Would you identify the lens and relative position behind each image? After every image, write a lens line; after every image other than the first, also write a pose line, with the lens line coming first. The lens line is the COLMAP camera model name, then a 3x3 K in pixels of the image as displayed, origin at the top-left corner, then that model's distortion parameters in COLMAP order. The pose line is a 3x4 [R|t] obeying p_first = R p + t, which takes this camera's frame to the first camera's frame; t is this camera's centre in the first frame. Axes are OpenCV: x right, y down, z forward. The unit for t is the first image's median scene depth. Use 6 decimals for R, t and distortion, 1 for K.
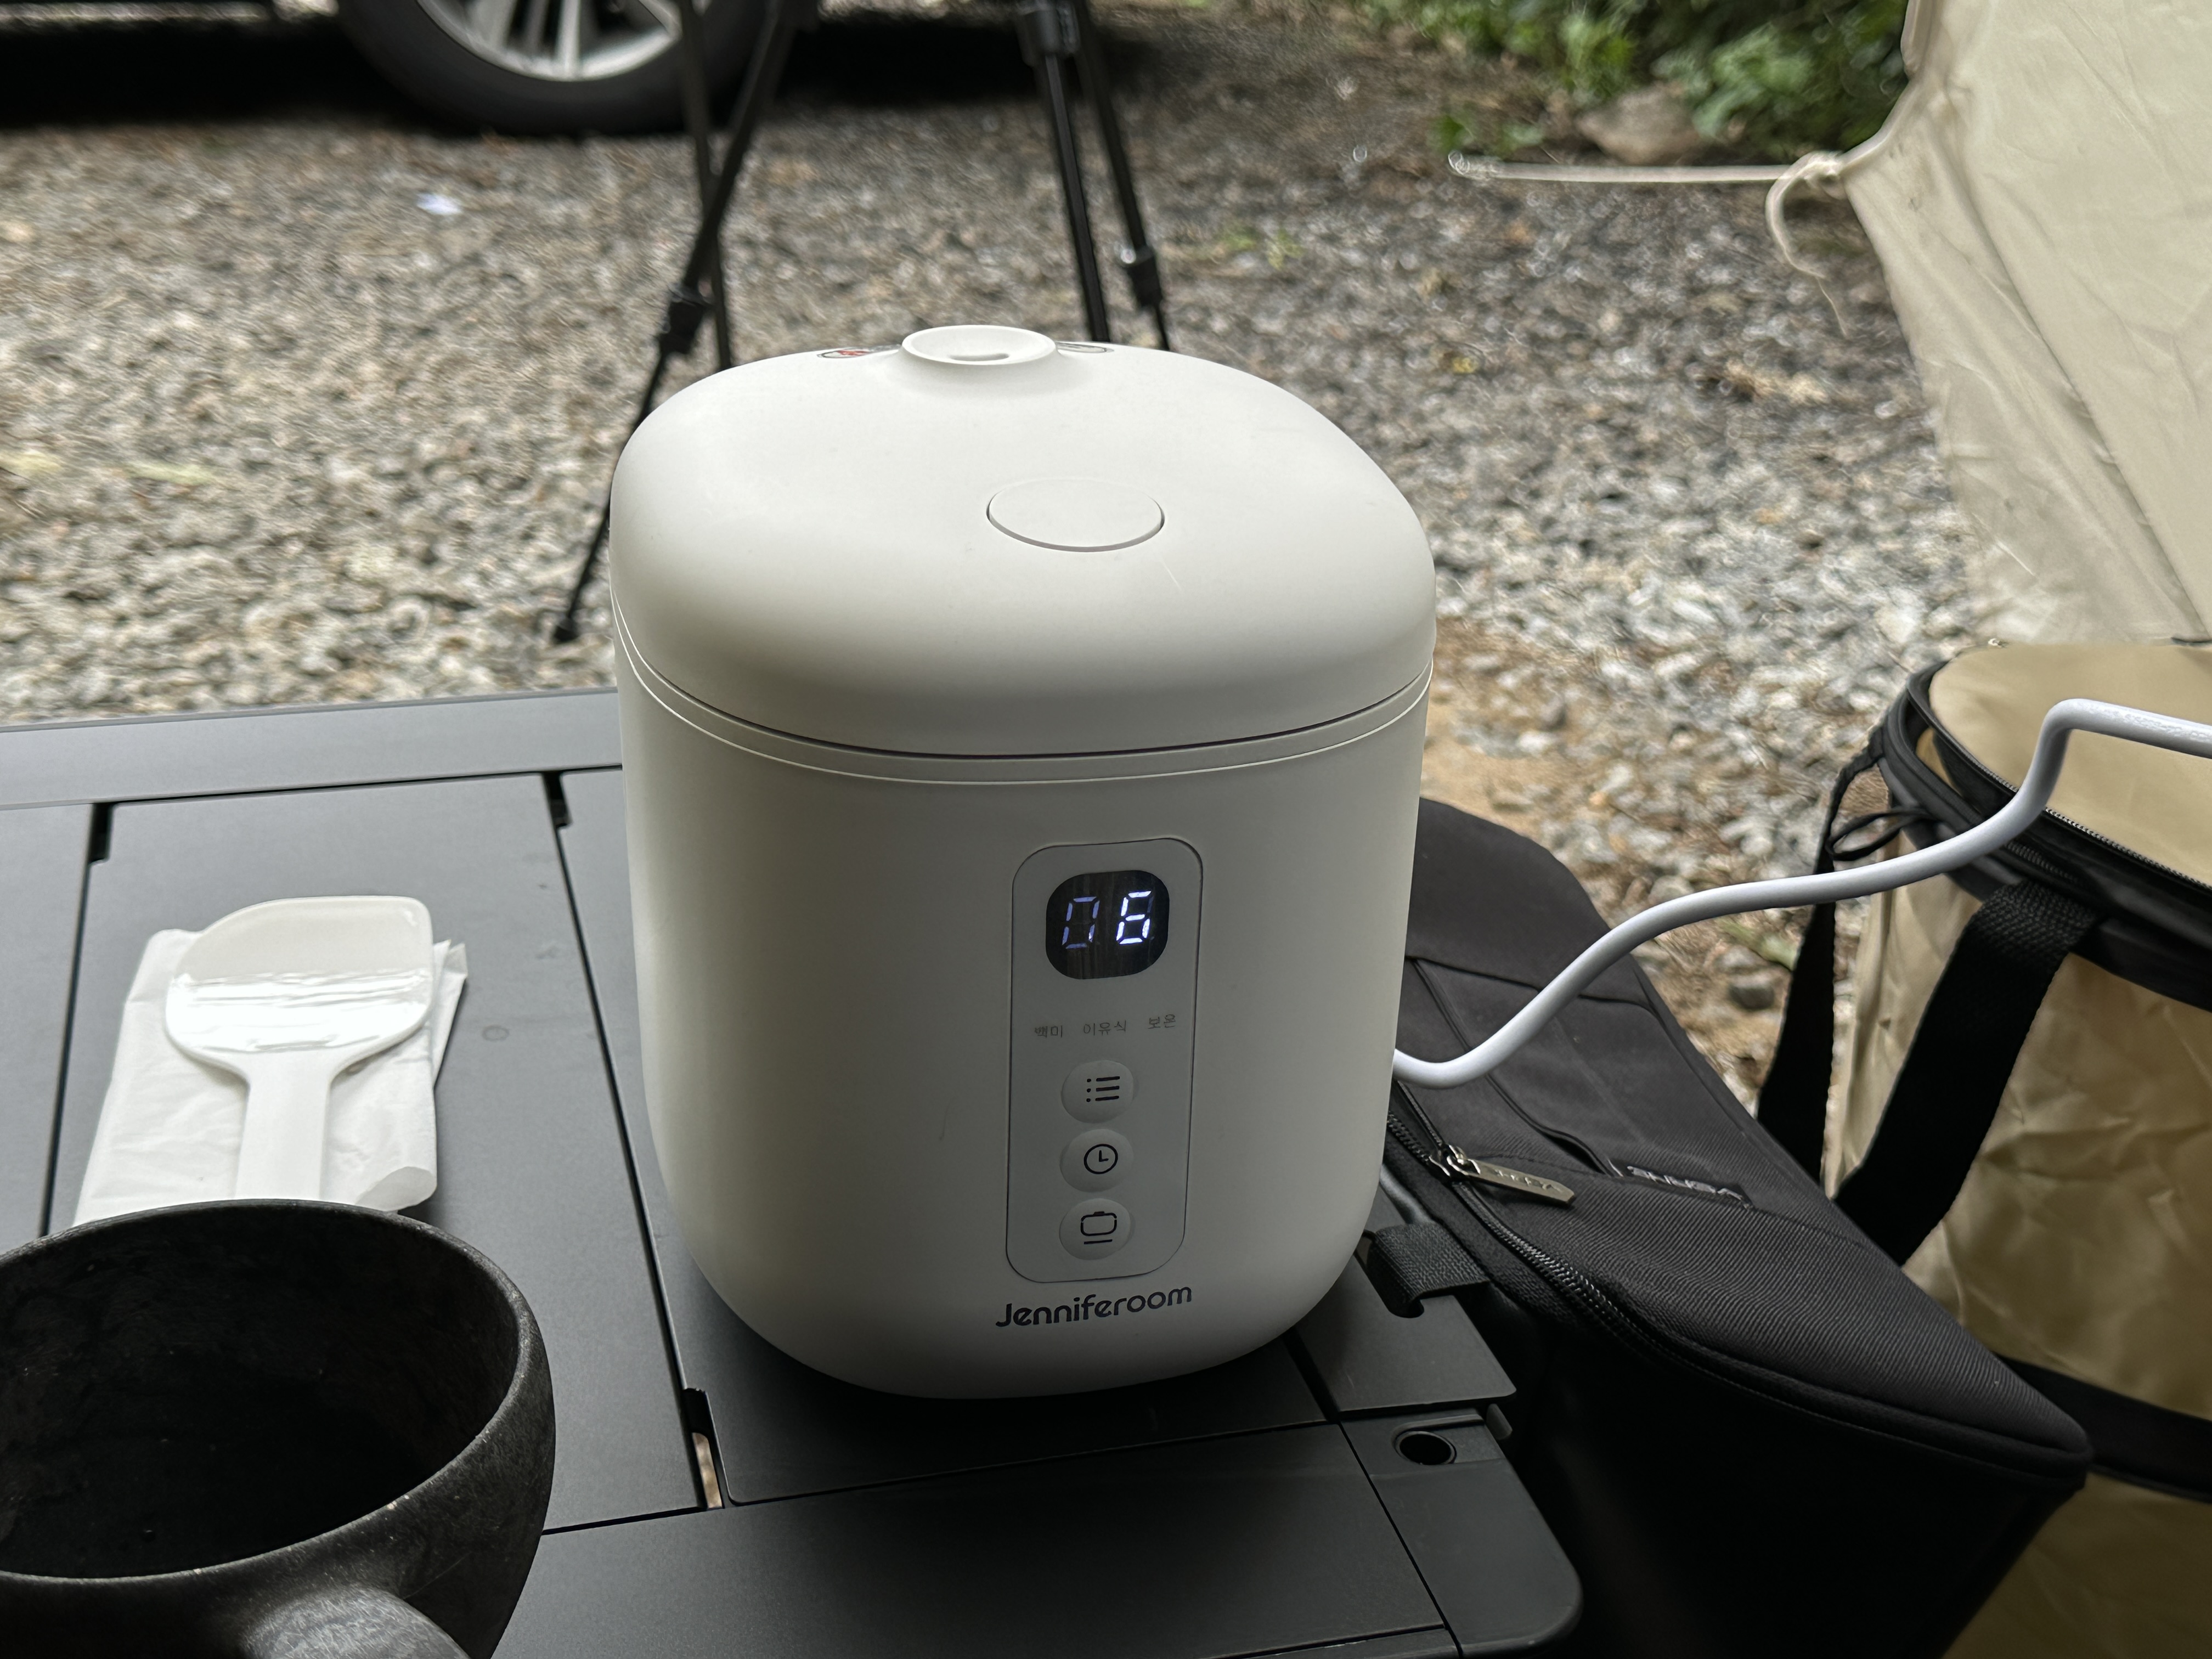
lens RADIAL K [[2884.5, 0, 1106.0], [0, 2884.5, 829.5], [0, 0, 1]] dist [-0.005038, 0.283575]
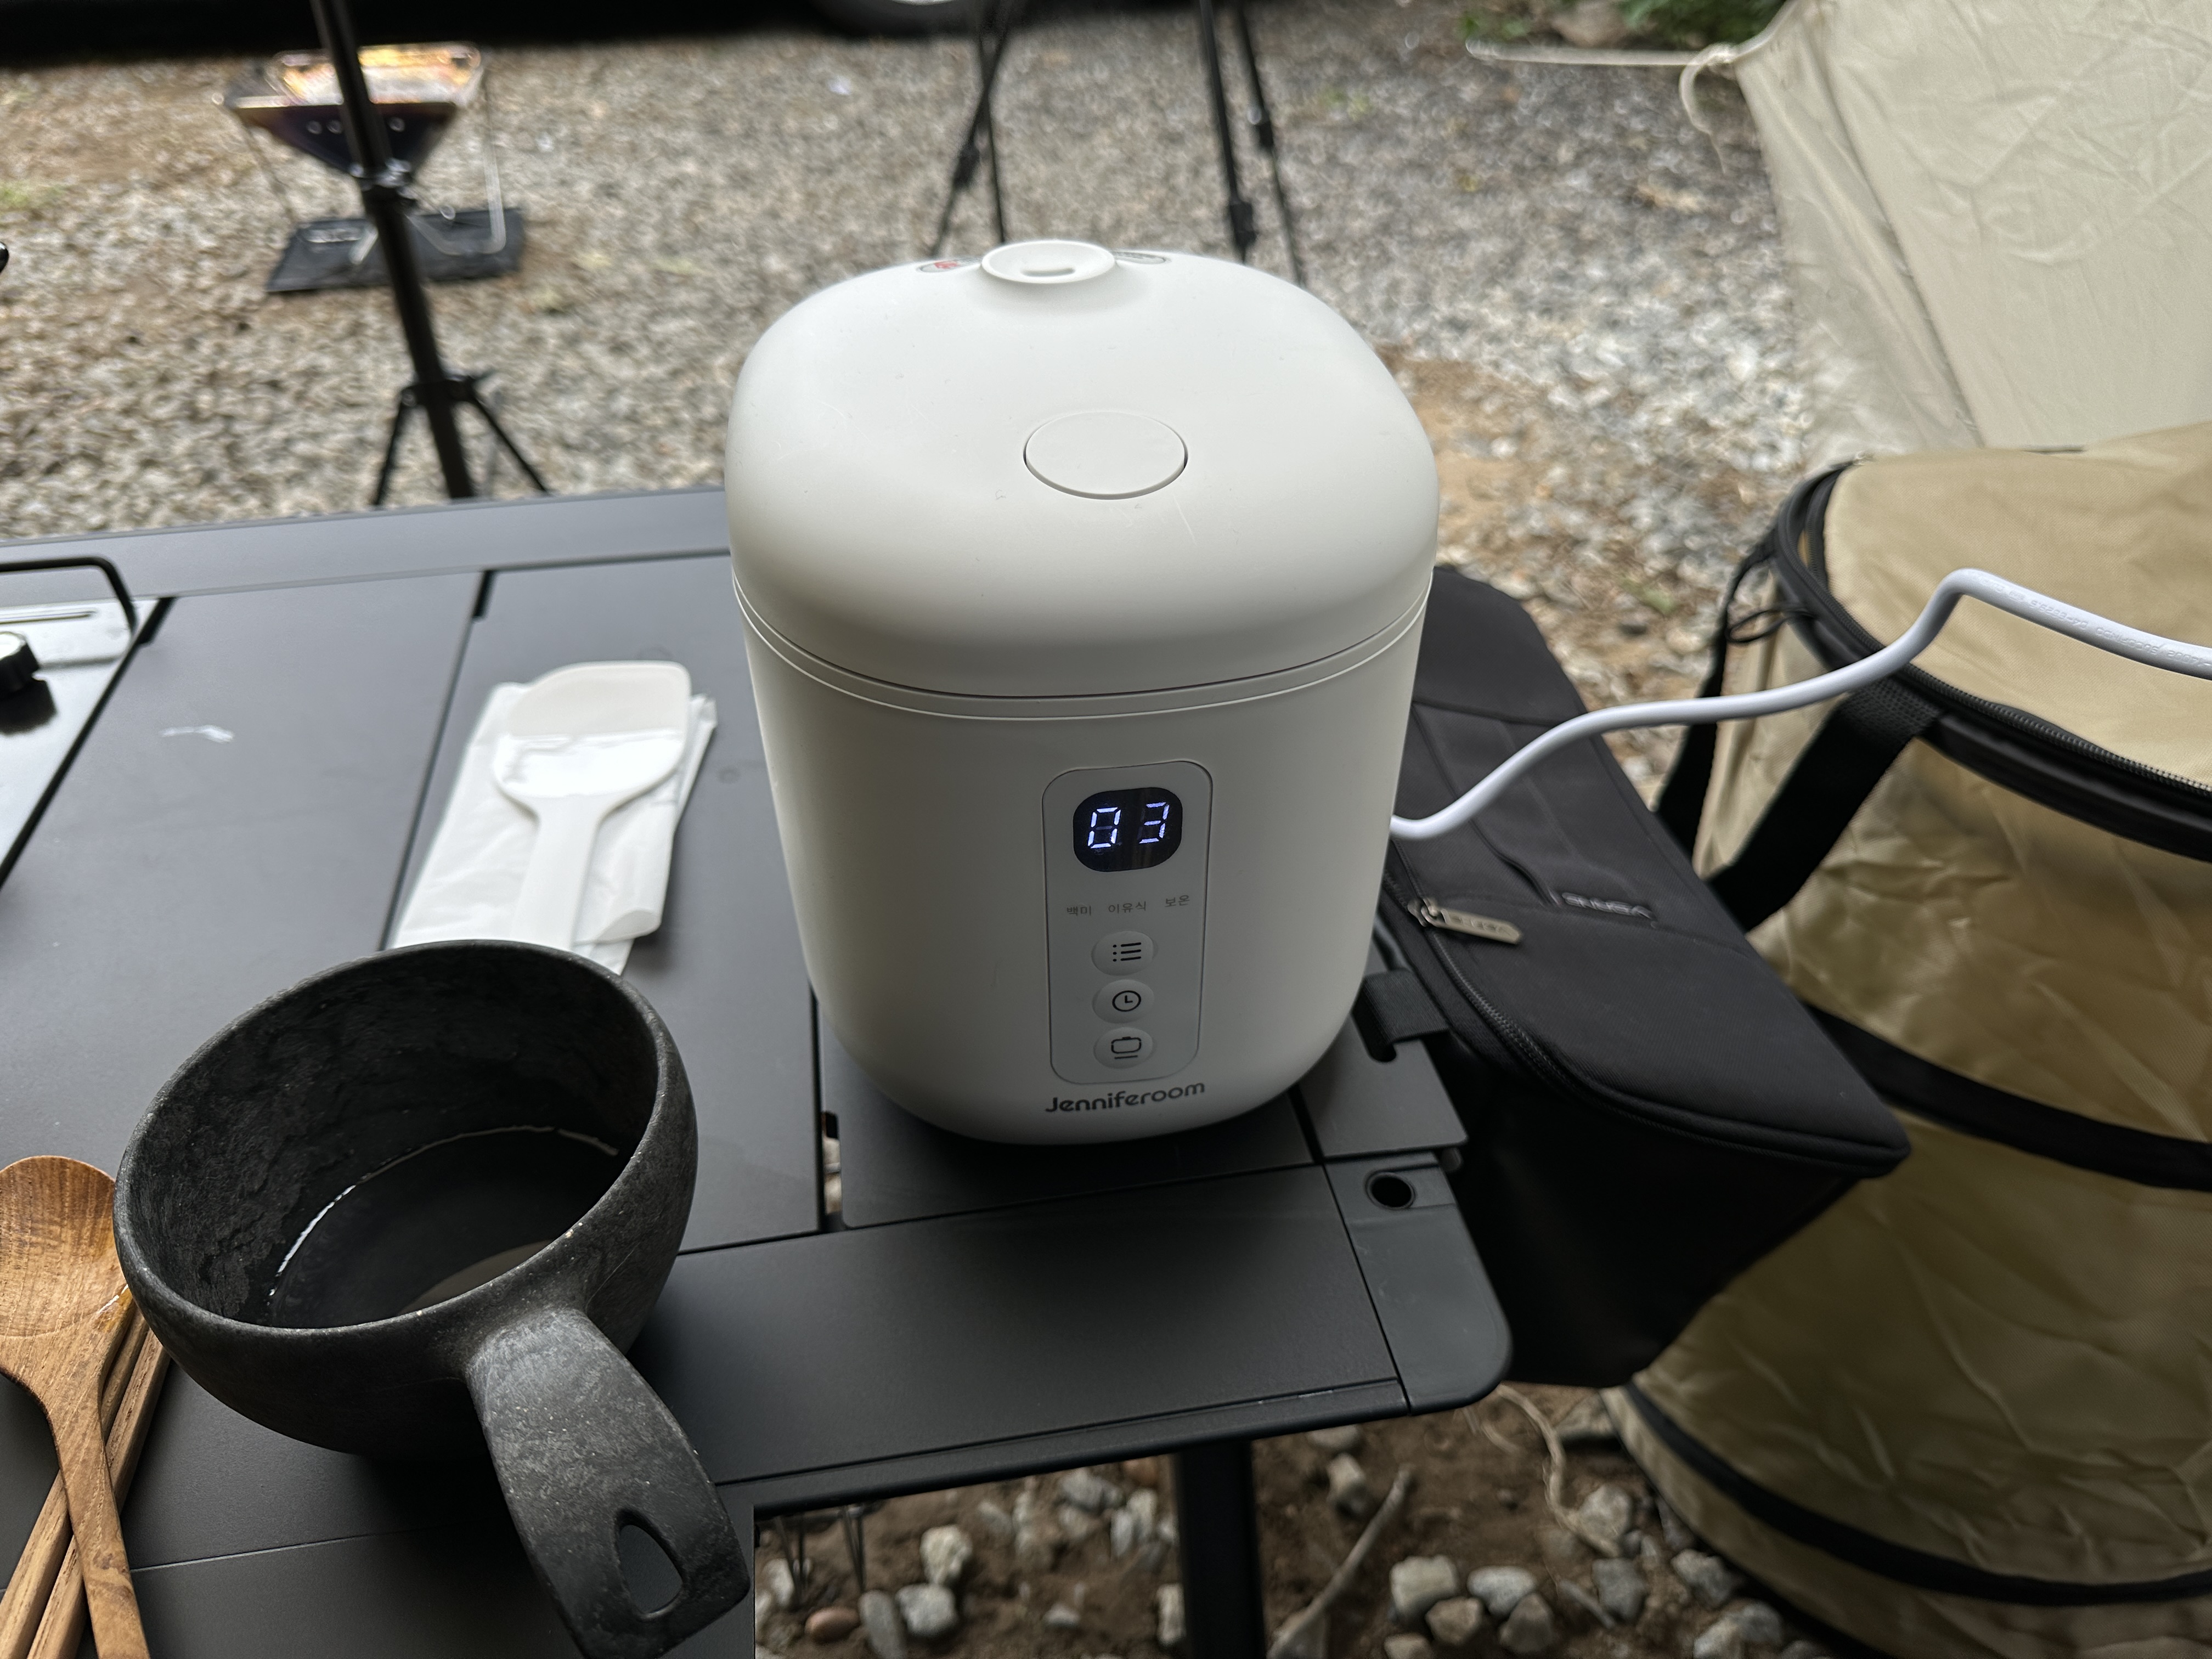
lens RADIAL K [[1578.1, 0, 1095.4], [0, 1578.1, 824.6], [0, 0, 1]] dist [-0.061231, 0.048121]
pose [[0.995336, 0.027876, -0.092355, 0.011220], [-0.005420, 0.971988, 0.234970, -0.028478], [0.096318, -0.233373, 0.967605, 0.097509]]
